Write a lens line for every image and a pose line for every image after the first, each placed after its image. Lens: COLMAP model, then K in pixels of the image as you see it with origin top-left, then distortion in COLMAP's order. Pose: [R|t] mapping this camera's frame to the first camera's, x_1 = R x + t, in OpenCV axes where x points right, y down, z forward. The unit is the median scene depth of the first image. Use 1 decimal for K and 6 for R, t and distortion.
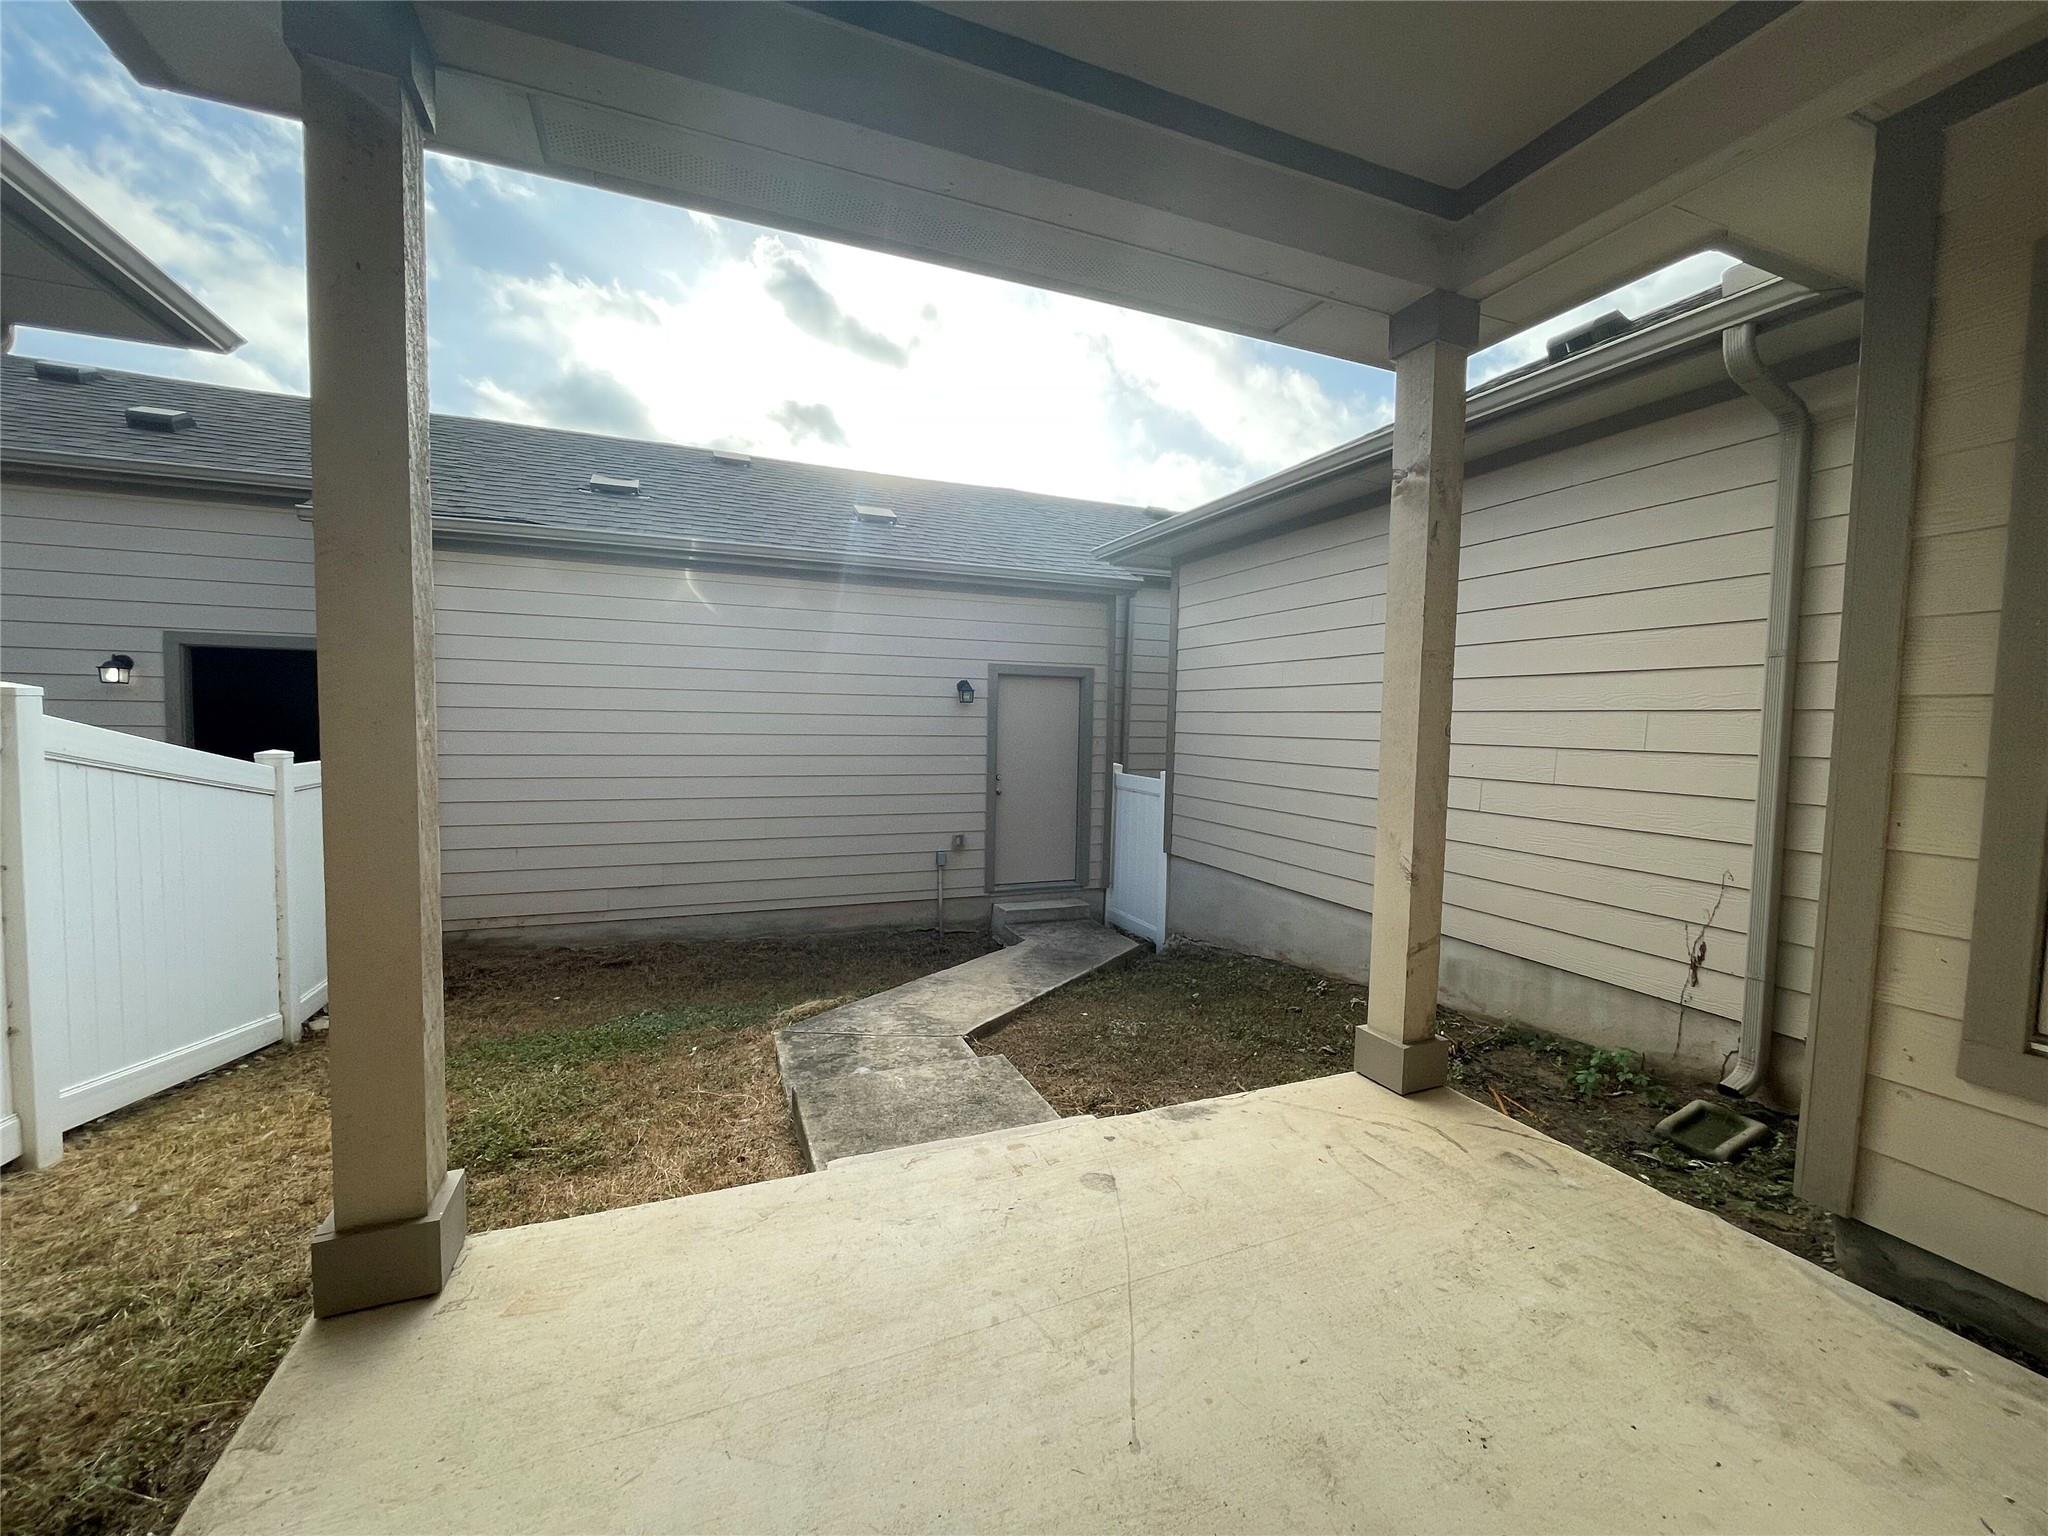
lens RADIAL K [[823.5, 0, 1022.3], [0, 823.5, 766.3], [0, 0, 1]] dist [-0.000698, 0.000728]
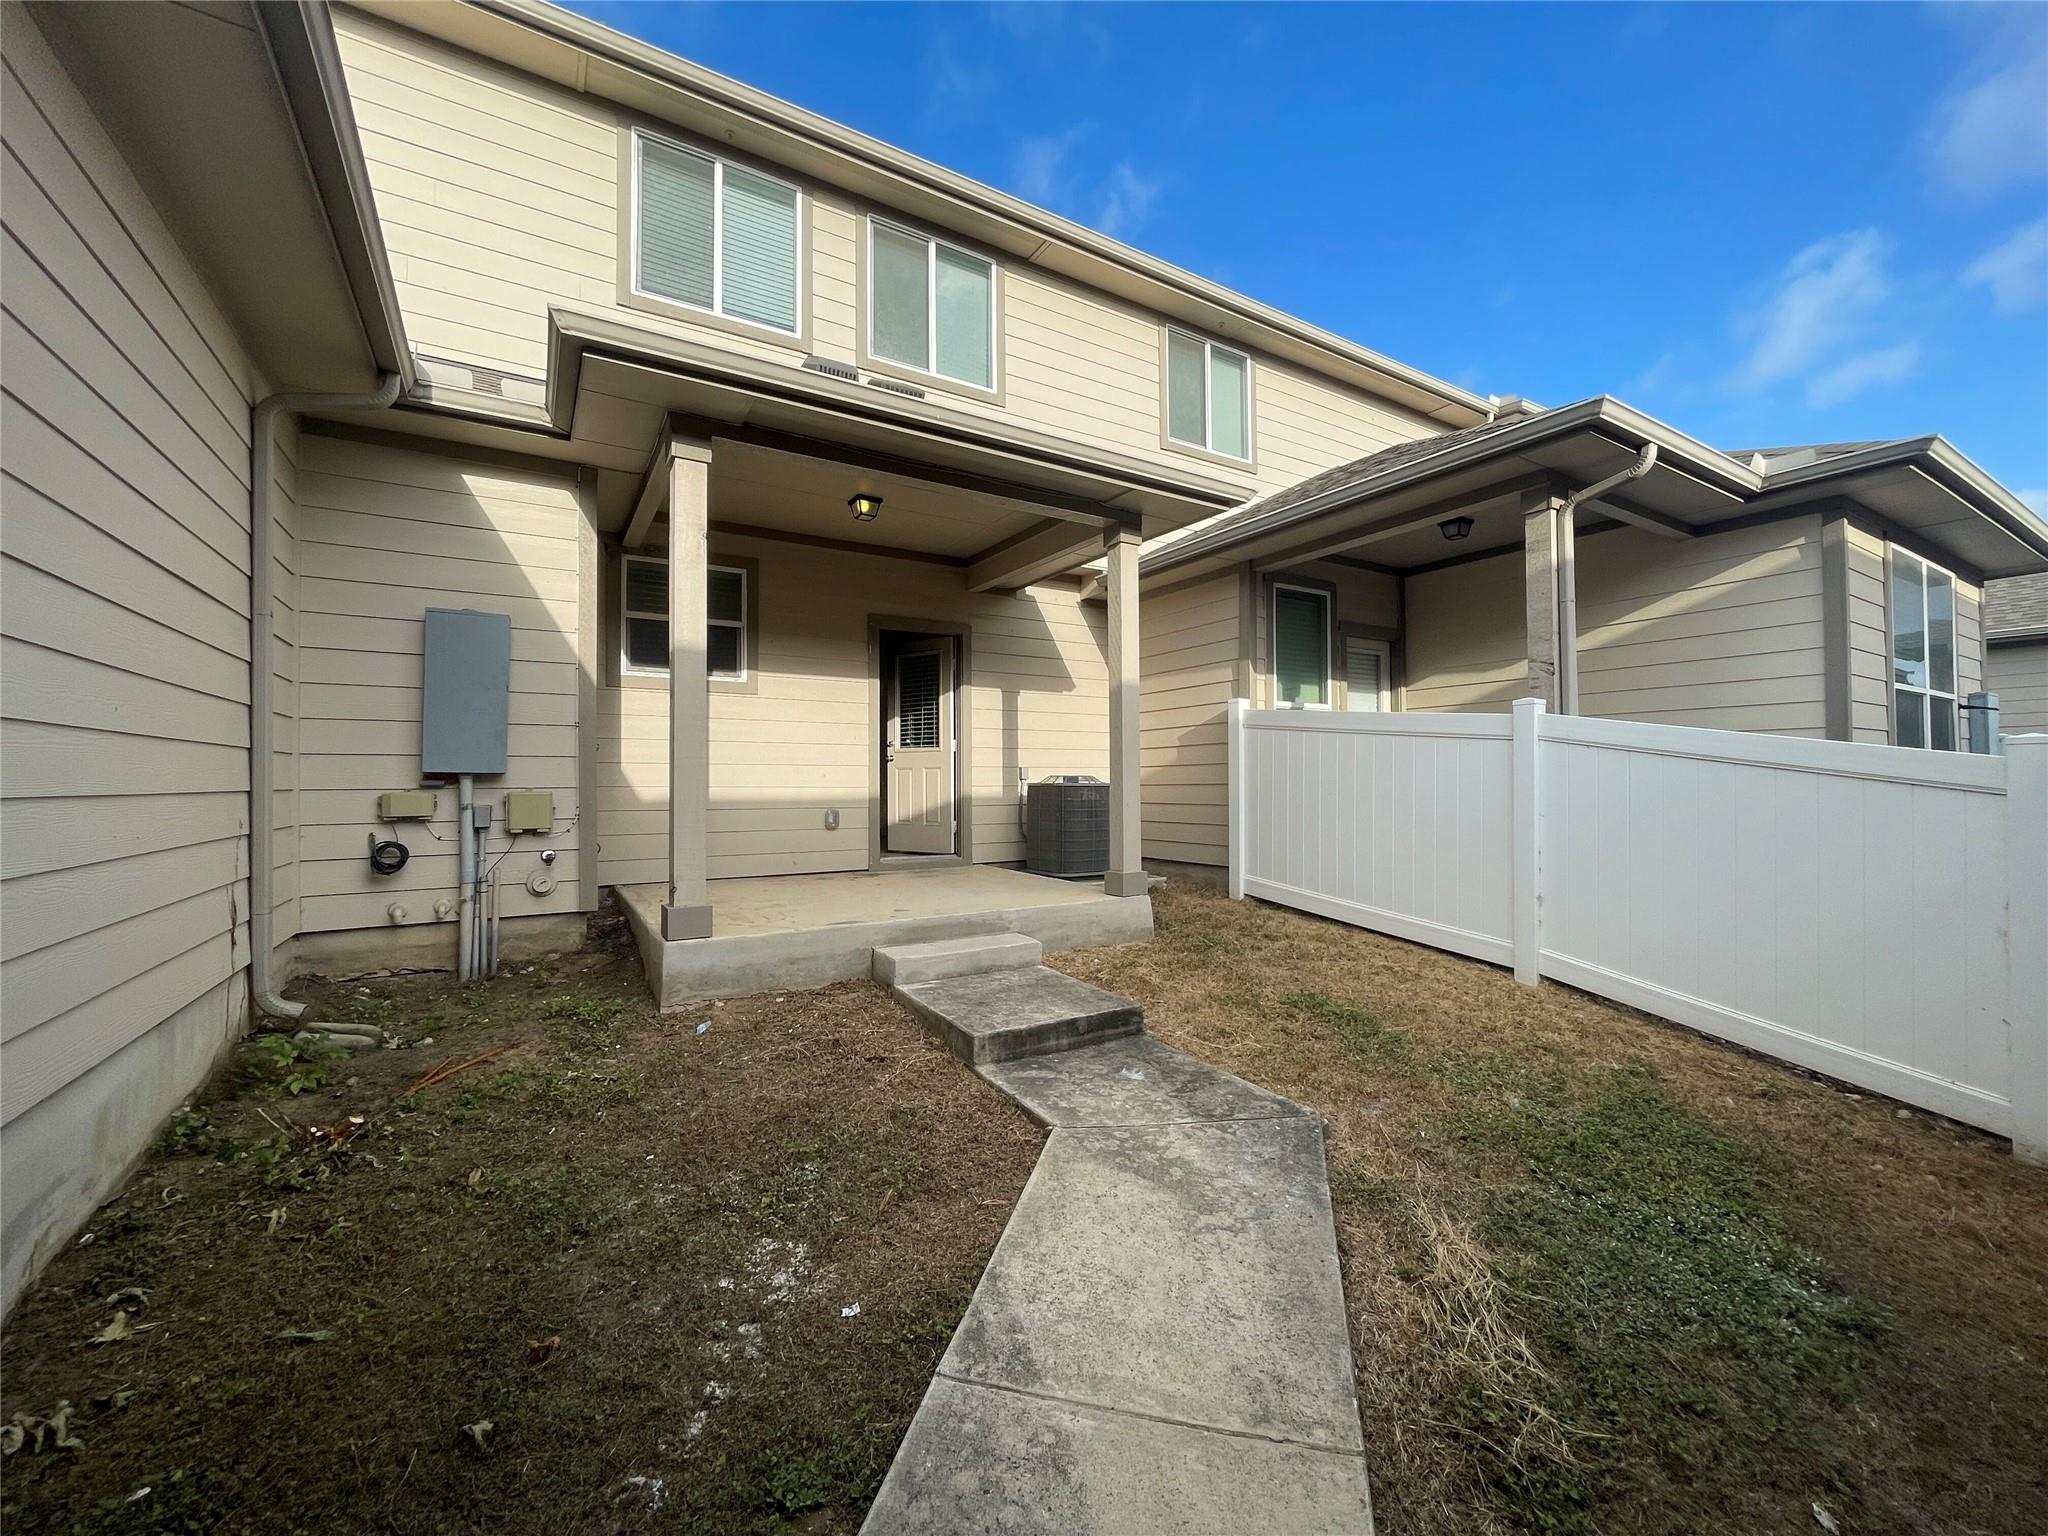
lens RADIAL K [[823.5, 0, 1021.2], [0, 823.5, 768.7], [0, 0, 1]] dist [-0.000698, 0.000728]
pose [[-0.986706, -0.014036, -0.161908, 0.073321], [-0.021169, 0.998876, 0.042415, 0.000834], [0.161130, 0.045279, -0.985894, 1.730917]]
